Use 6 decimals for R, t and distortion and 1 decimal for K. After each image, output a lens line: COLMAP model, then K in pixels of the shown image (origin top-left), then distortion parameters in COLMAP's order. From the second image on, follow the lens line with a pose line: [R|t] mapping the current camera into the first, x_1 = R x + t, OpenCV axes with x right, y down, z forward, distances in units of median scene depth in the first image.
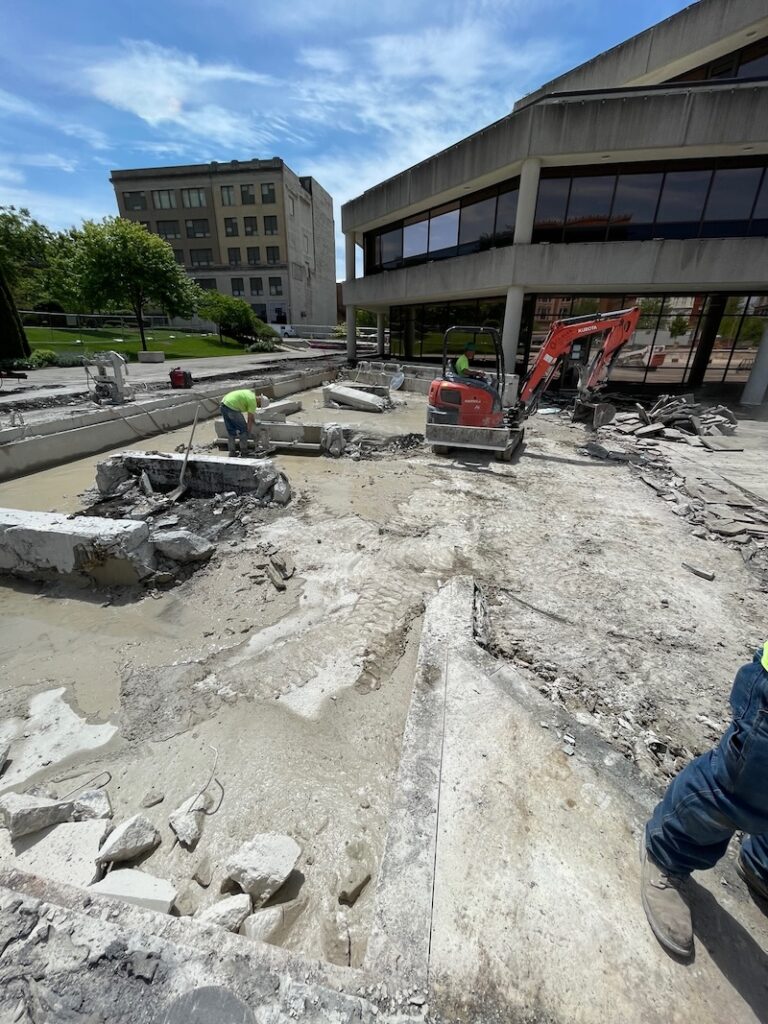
lens RADIAL K [[419.5, 0, 383.5], [0, 419.5, 502.0], [0, 0, 1]] dist [-0.002761, 0.000981]
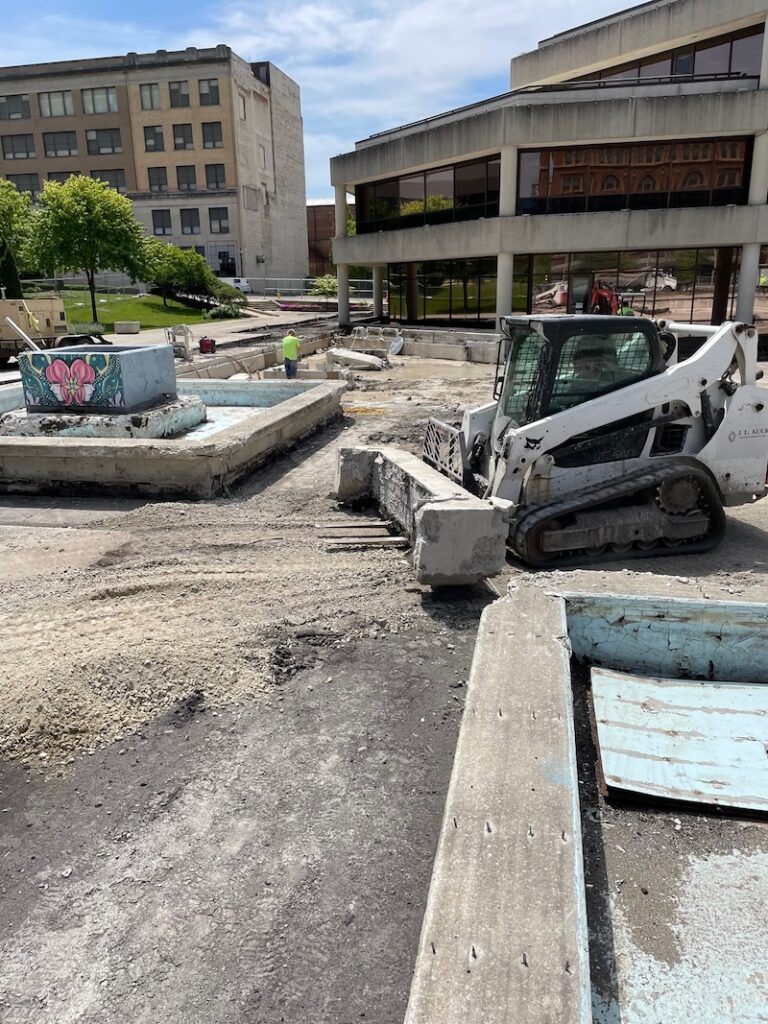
lens RADIAL K [[775.1, 0, 385.1], [0, 775.1, 520.0], [0, 0, 1]] dist [0.015469, -0.031197]
pose [[0.999597, -0.027943, -0.004929, 0.002138], [0.027481, 0.996647, -0.077068, 0.098398], [0.007066, 0.076901, 0.997014, -0.295947]]
